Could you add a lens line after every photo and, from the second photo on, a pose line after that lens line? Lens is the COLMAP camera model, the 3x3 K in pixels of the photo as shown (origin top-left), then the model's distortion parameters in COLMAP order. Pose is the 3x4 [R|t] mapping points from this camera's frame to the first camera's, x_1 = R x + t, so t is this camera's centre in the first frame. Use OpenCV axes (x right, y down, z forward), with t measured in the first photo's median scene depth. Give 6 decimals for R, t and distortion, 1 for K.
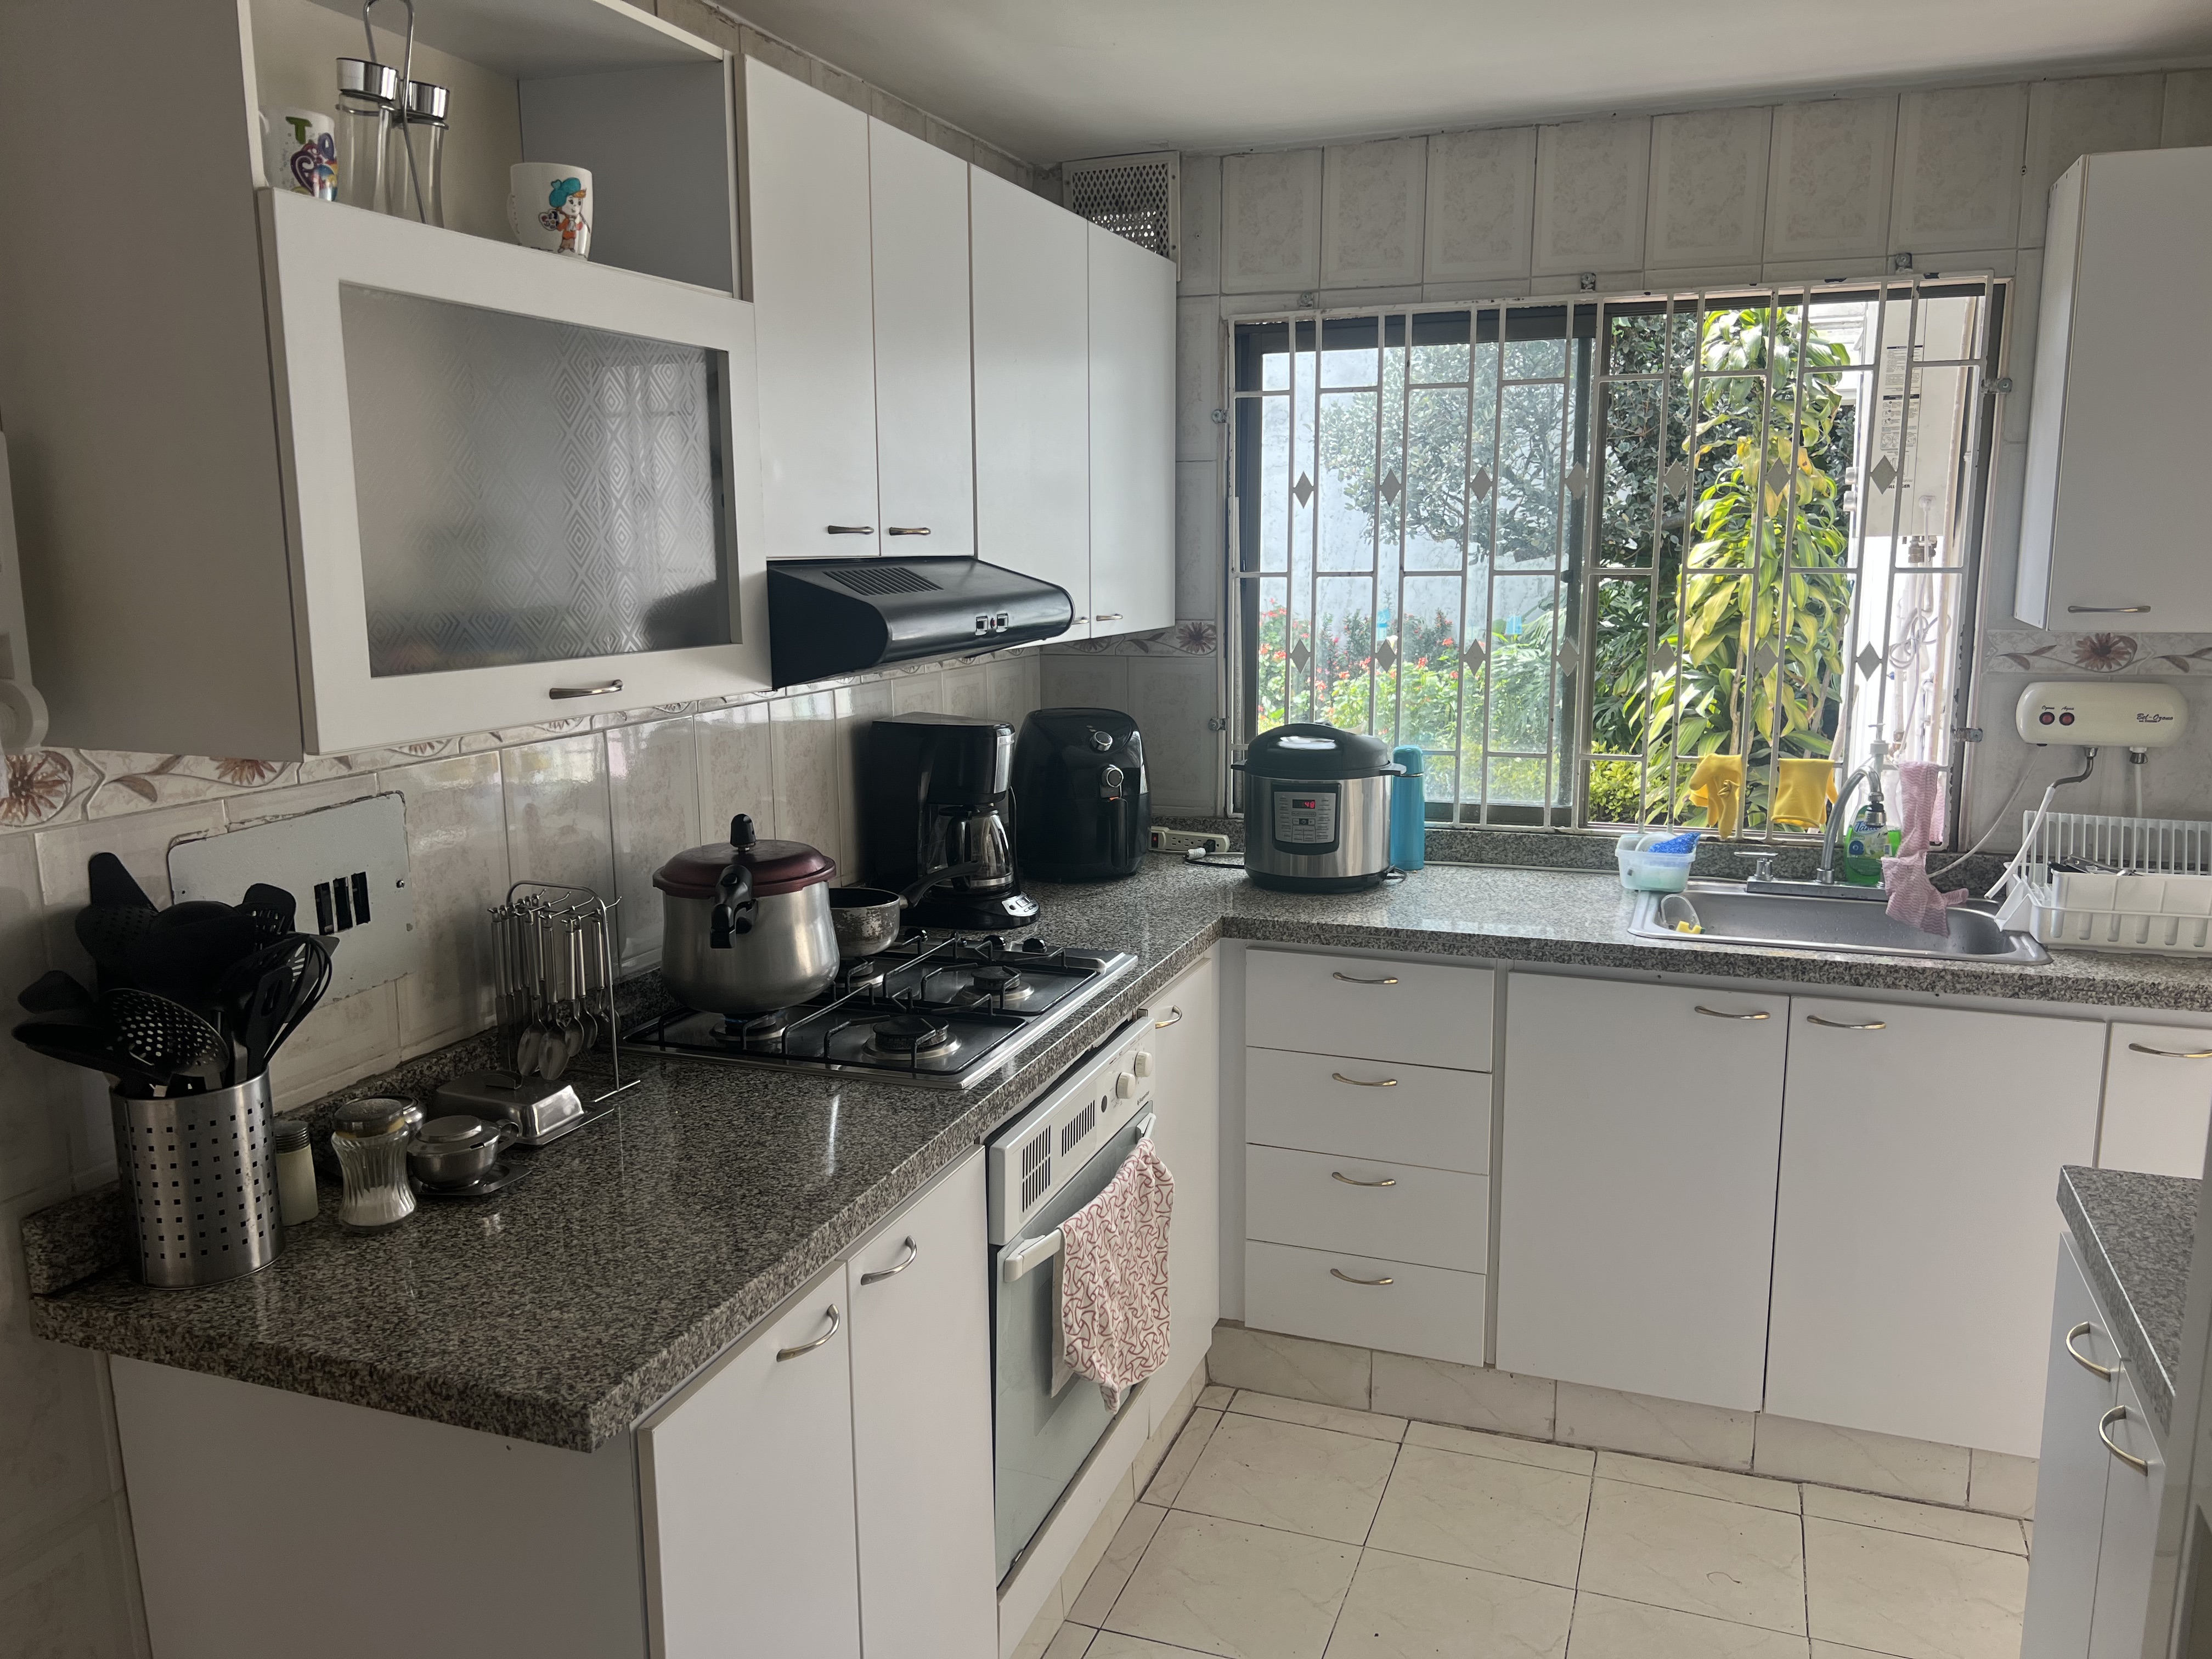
lens RADIAL K [[1658.5, 0, 1108.6], [0, 1658.5, 813.5], [0, 0, 1]] dist [0.063138, -0.075800]
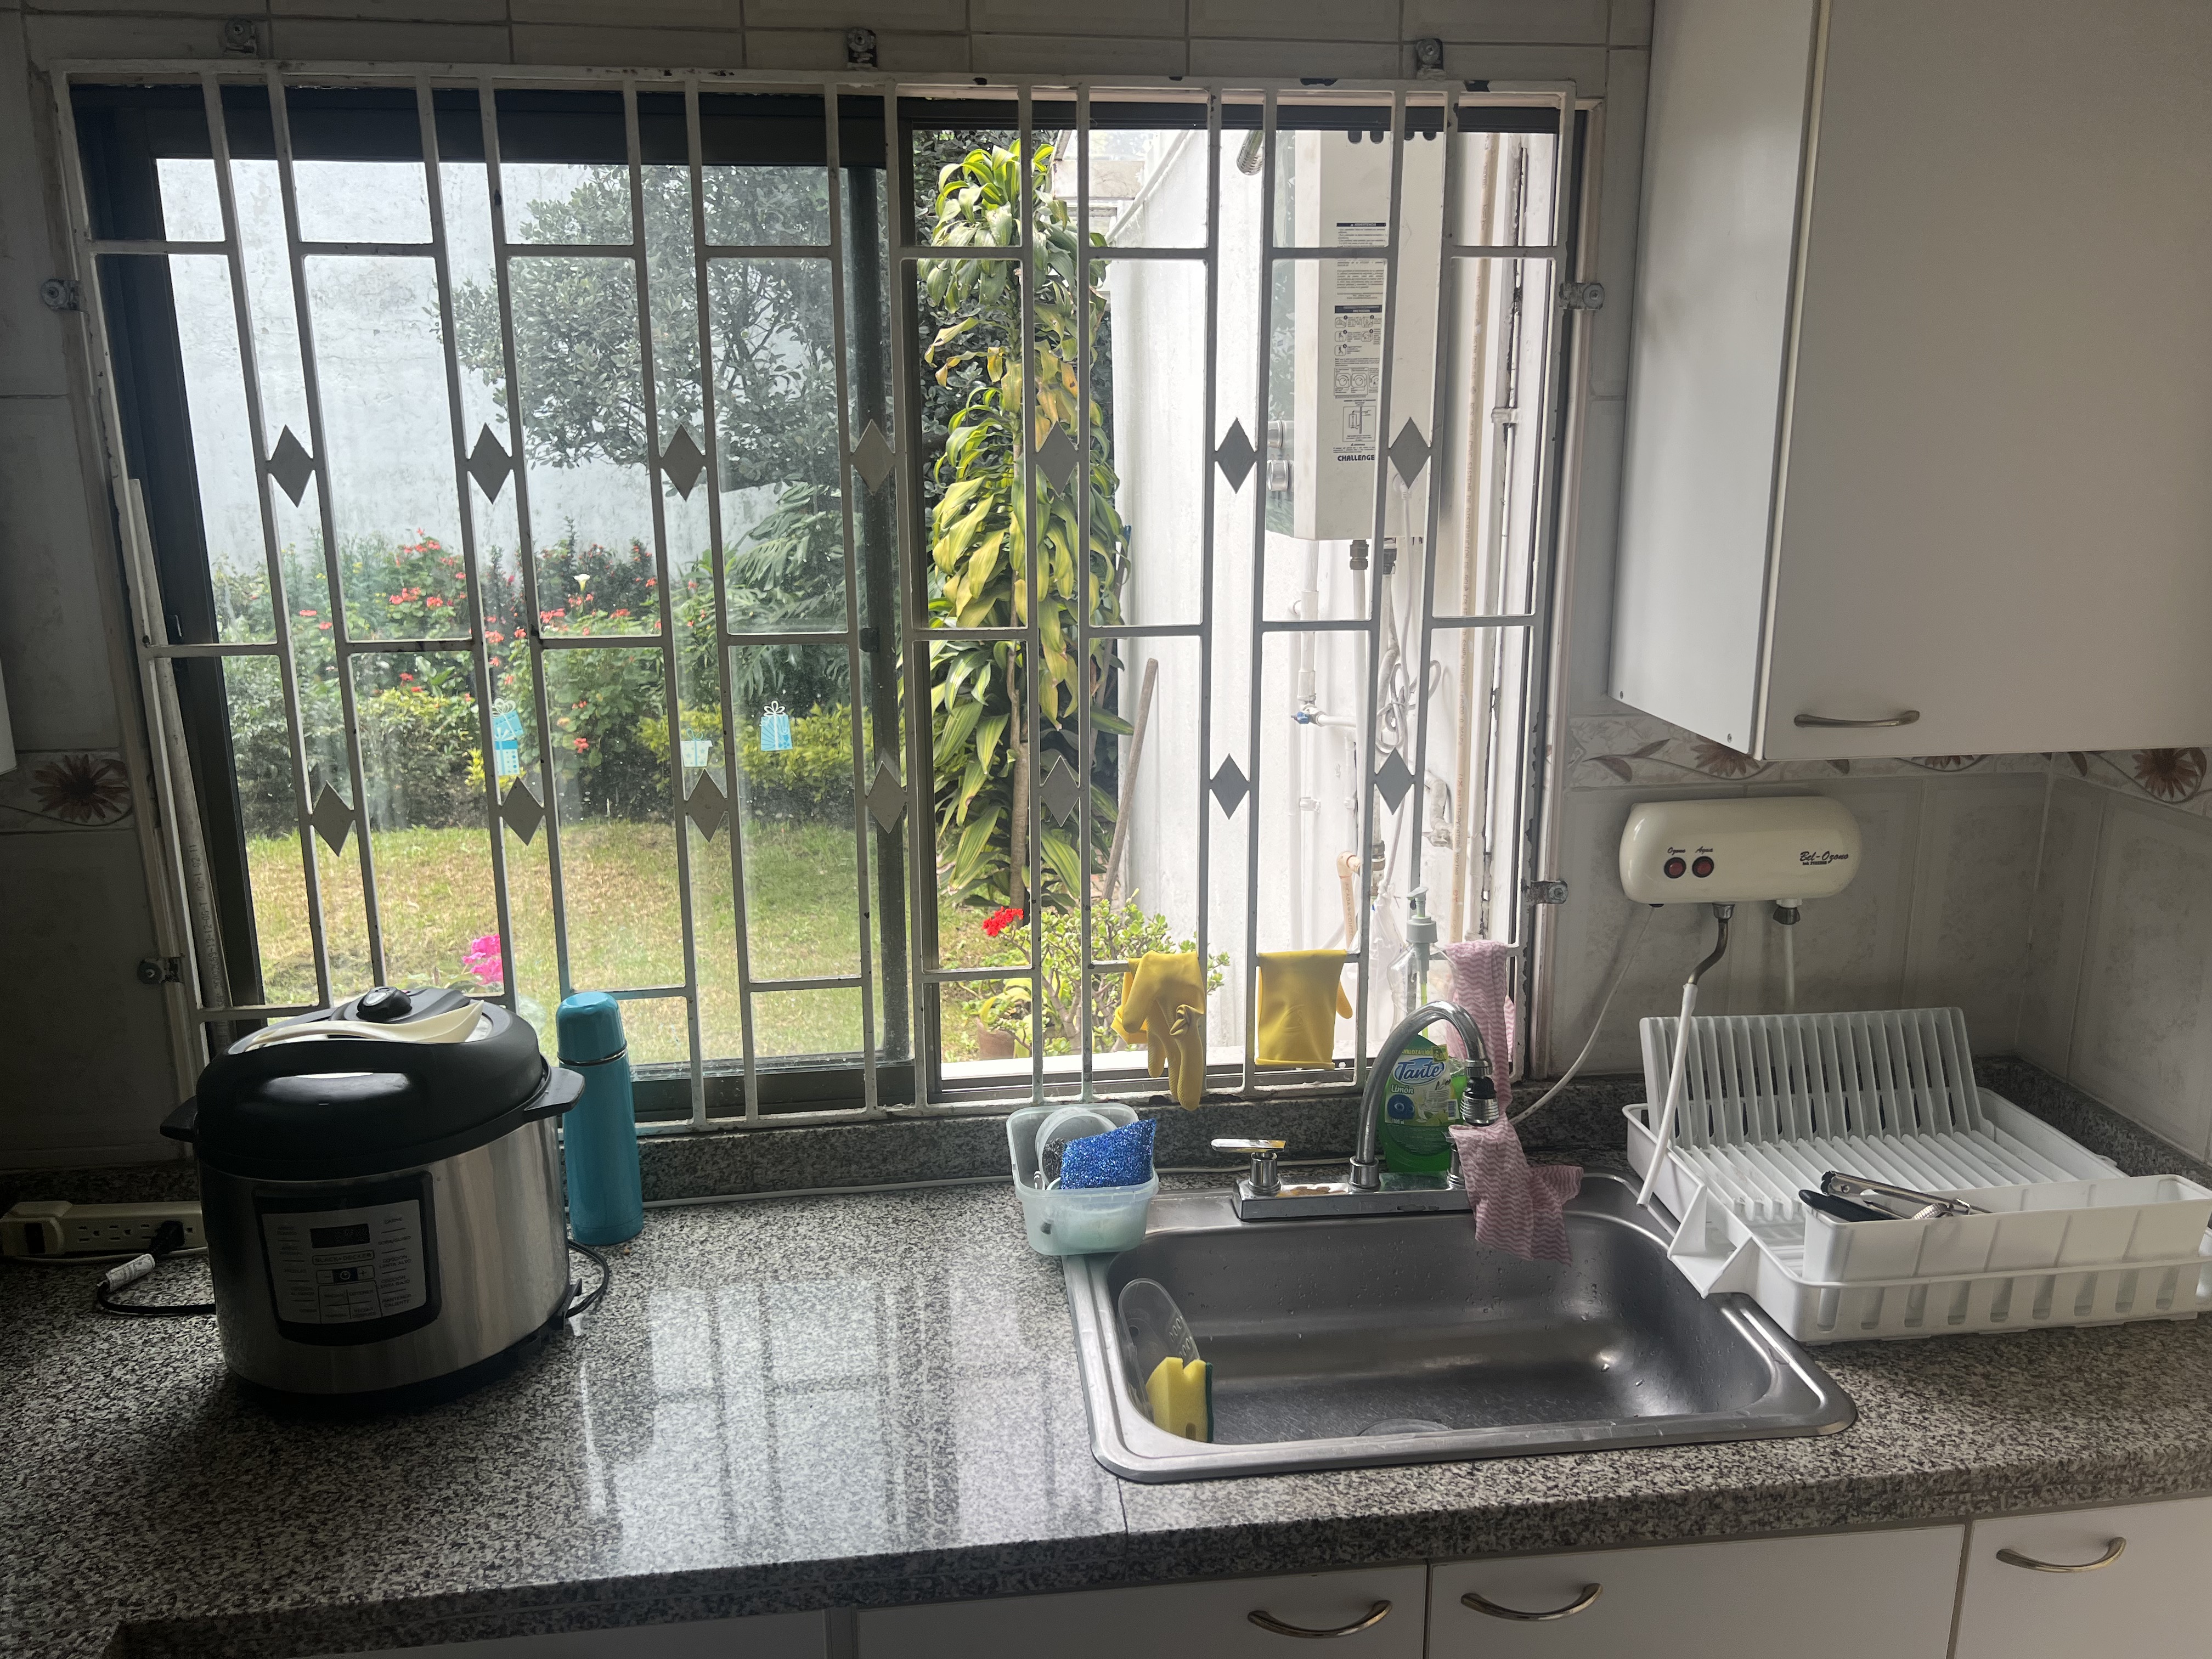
lens RADIAL K [[1658.5, 0, 1108.6], [0, 1658.5, 813.5], [0, 0, 1]] dist [0.063138, -0.075800]
pose [[0.892866, -0.103054, 0.438373, 0.114128], [0.075653, 0.993954, 0.079573, -0.129764], [-0.443922, -0.037884, 0.895264, 0.524445]]
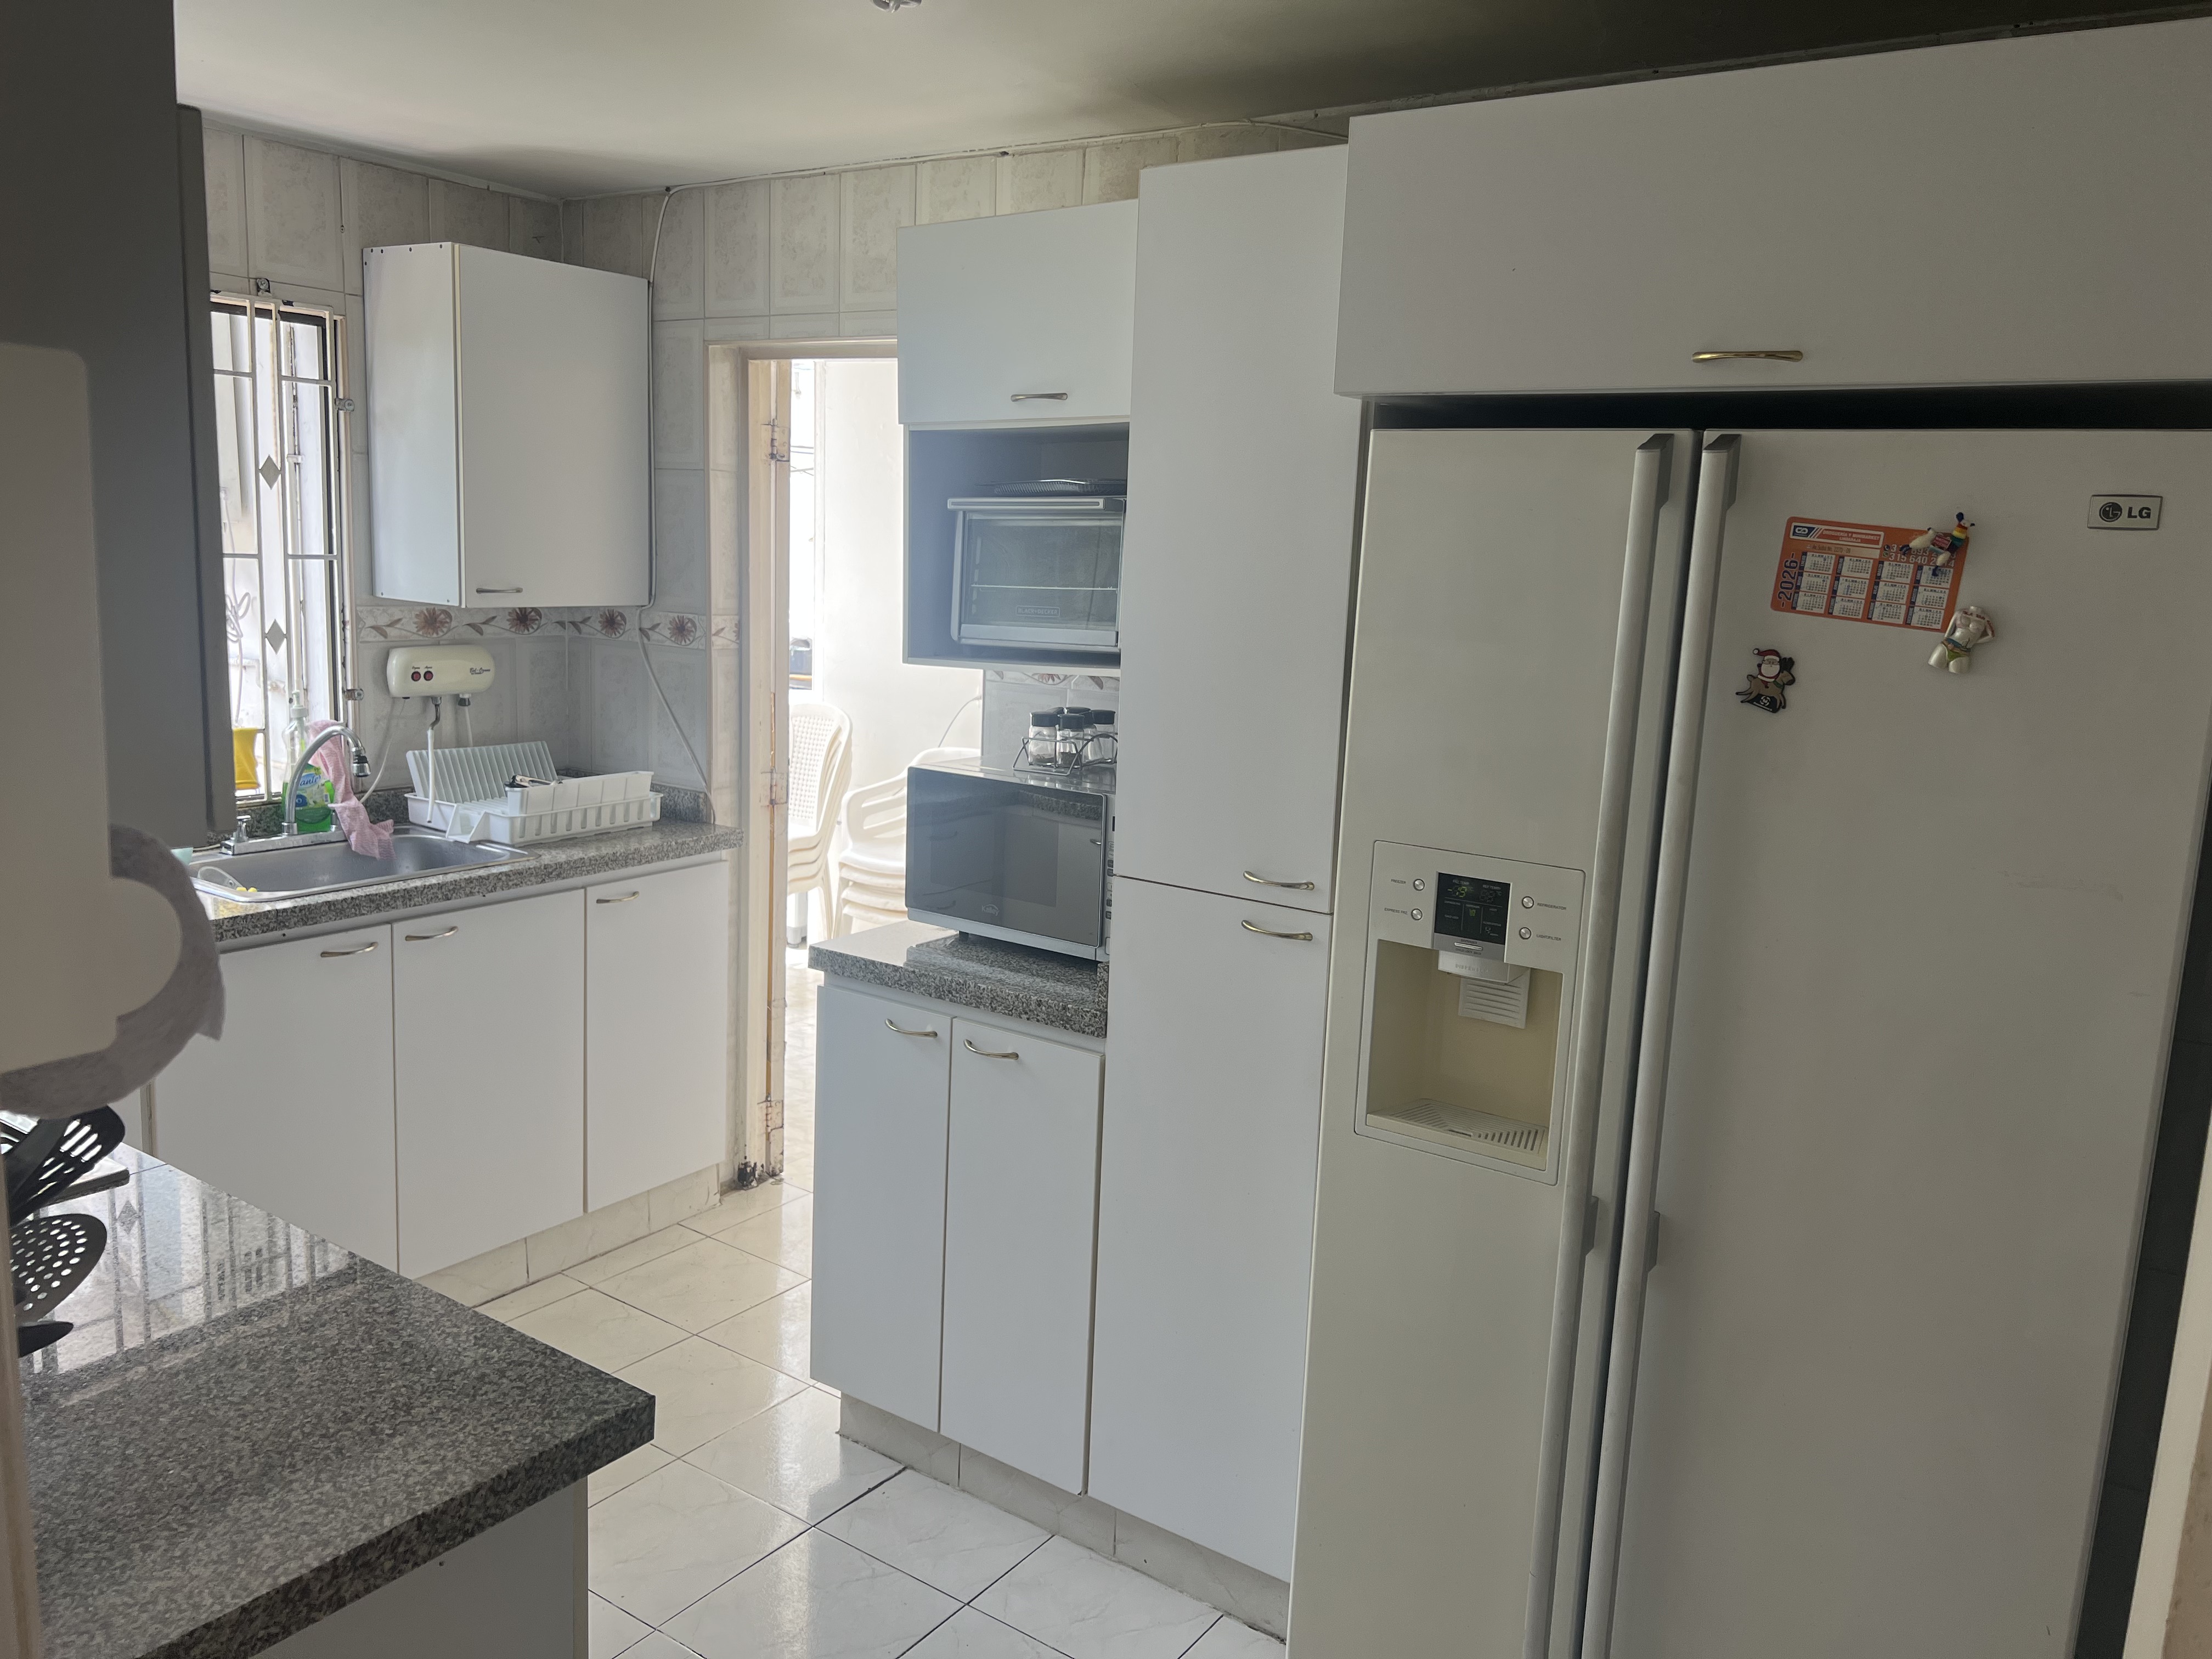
lens RADIAL K [[1671.8, 0, 1079.1], [0, 1671.8, 815.6], [0, 0, 1]] dist [0.059069, -0.080662]
pose [[0.252531, -0.144477, 0.956742, -0.506394], [0.119062, 0.985915, 0.117456, -0.040321], [-0.960235, 0.084251, 0.266176, 0.182359]]
